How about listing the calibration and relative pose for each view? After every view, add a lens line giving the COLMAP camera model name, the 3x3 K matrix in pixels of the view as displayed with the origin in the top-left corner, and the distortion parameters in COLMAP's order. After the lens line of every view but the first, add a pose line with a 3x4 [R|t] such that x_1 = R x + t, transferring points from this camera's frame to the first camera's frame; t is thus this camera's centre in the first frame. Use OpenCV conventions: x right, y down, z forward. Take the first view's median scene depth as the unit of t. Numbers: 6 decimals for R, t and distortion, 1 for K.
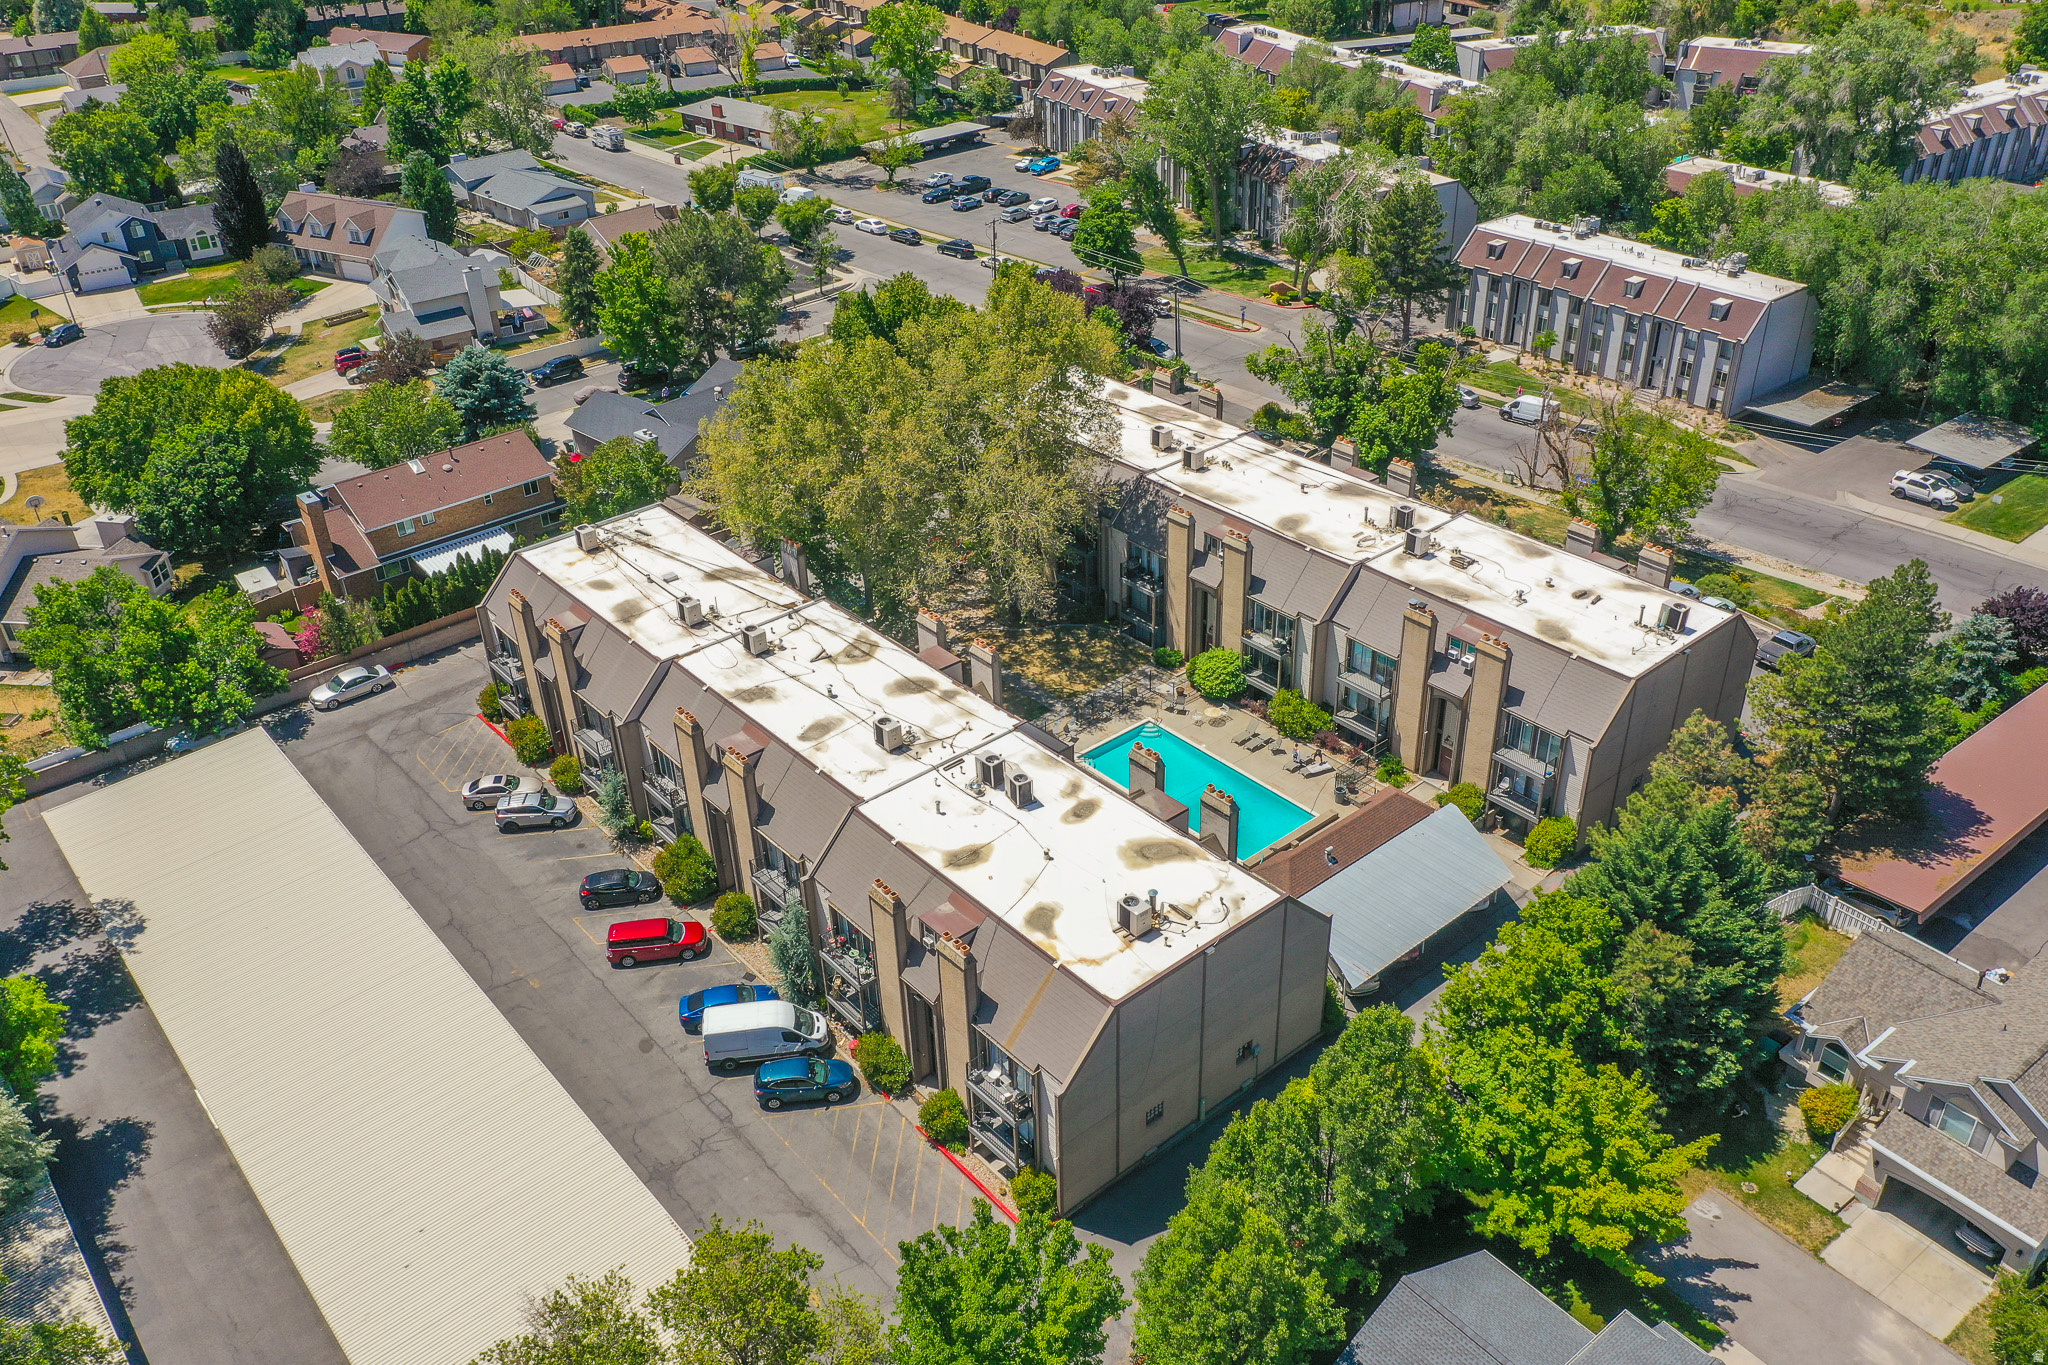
lens RADIAL K [[1670.8, 0, 985.5], [0, 1670.8, 689.5], [0, 0, 1]] dist [0.018130, -0.002229]
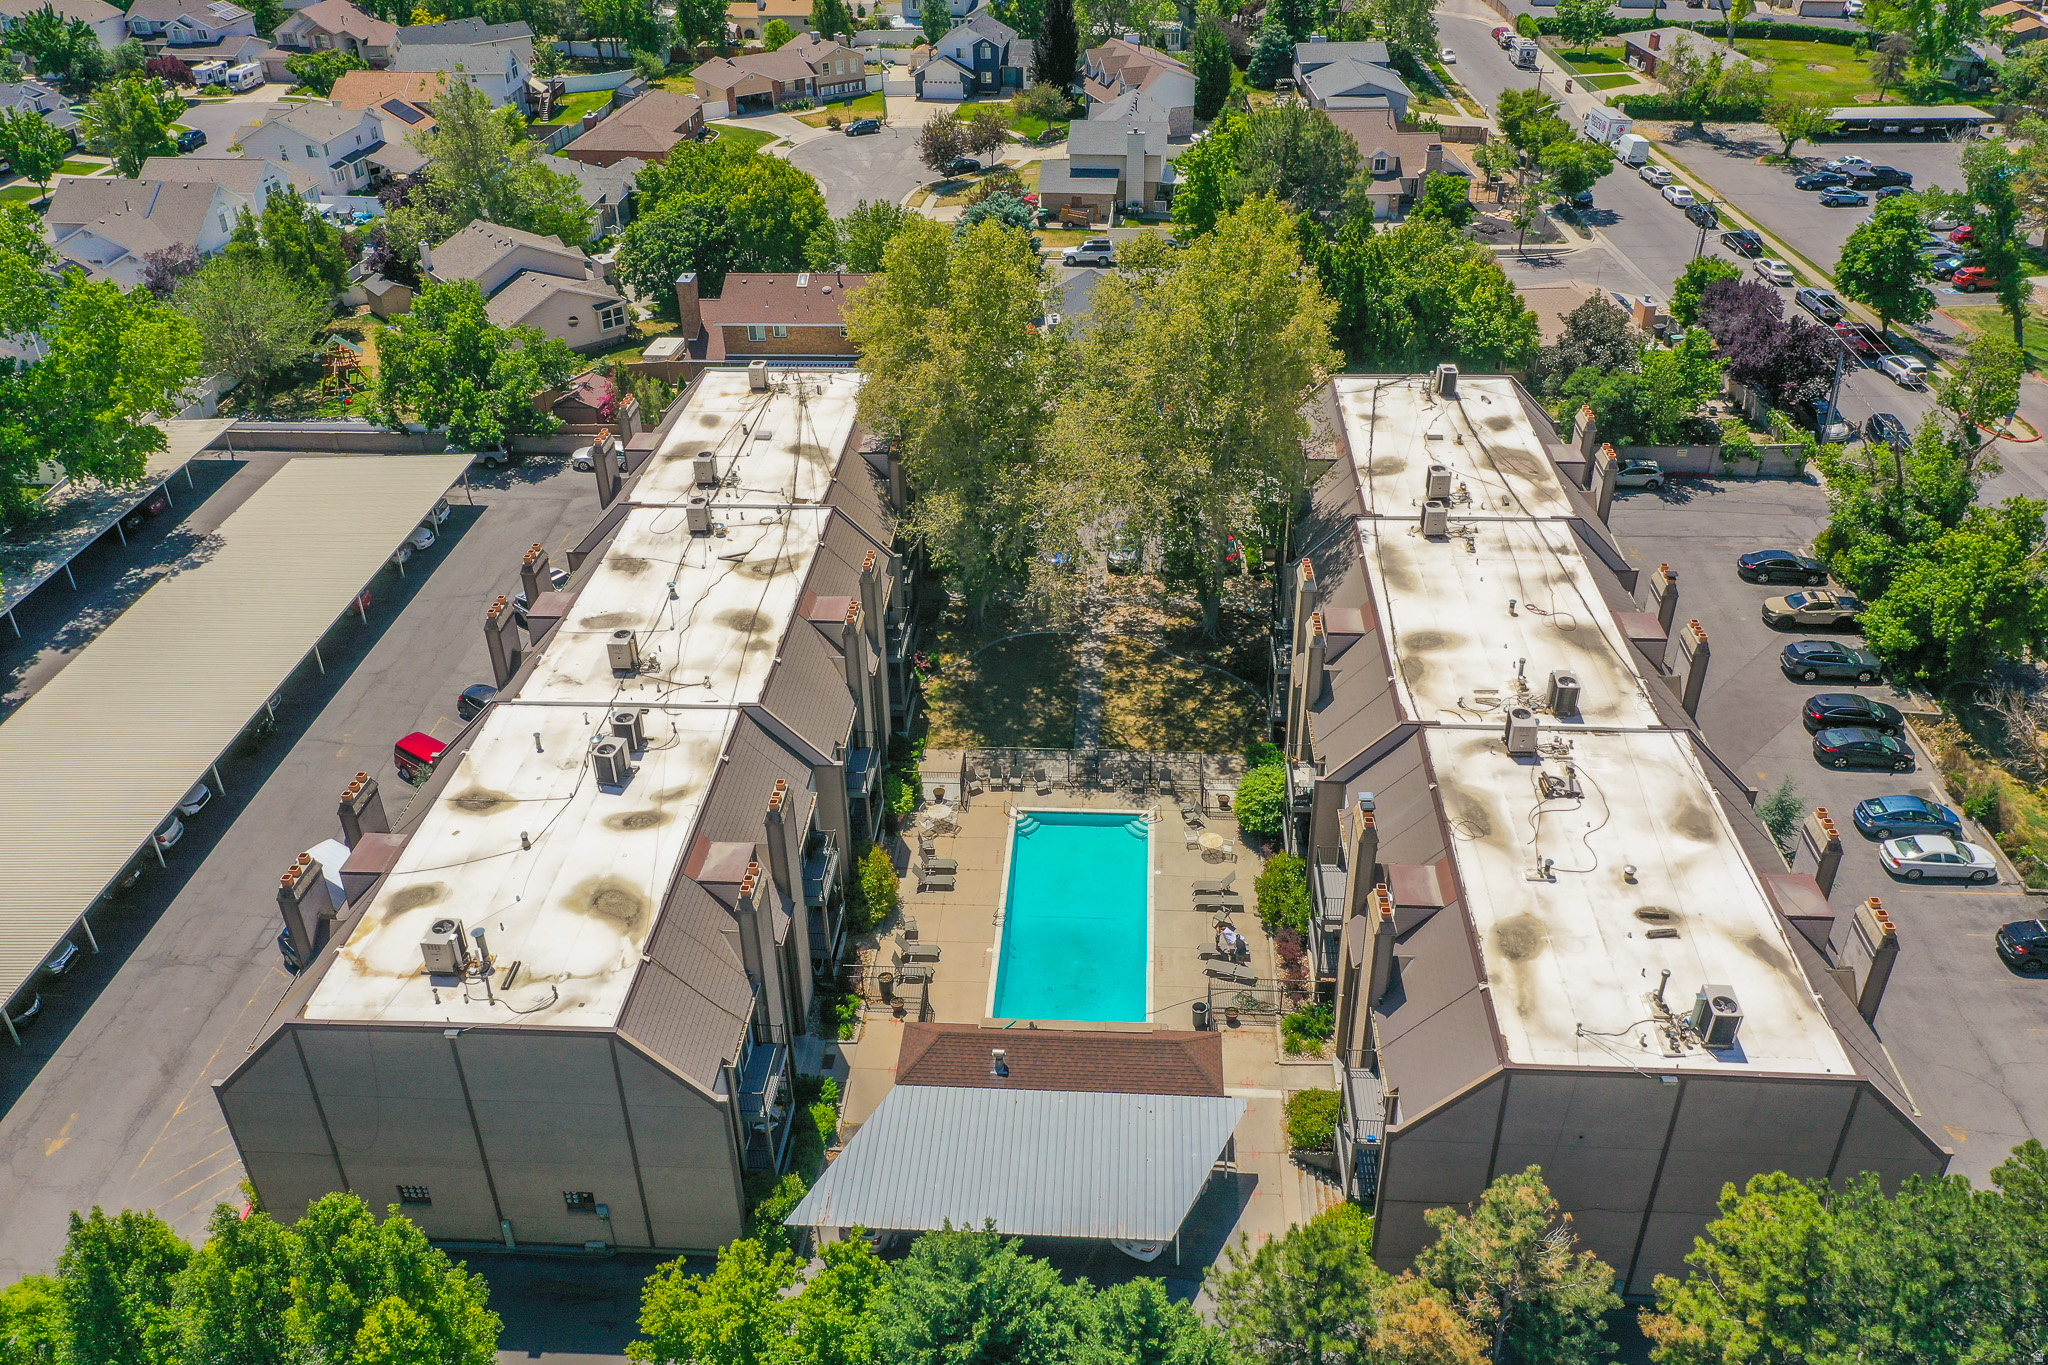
lens RADIAL K [[1670.8, 0, 985.5], [0, 1670.8, 689.5], [0, 0, 1]] dist [0.018130, -0.002229]
pose [[0.719098, 0.383501, -0.579504, 0.446760], [-0.366919, 0.917745, 0.152035, -0.117847], [0.590143, 0.103302, 0.800662, 0.363560]]
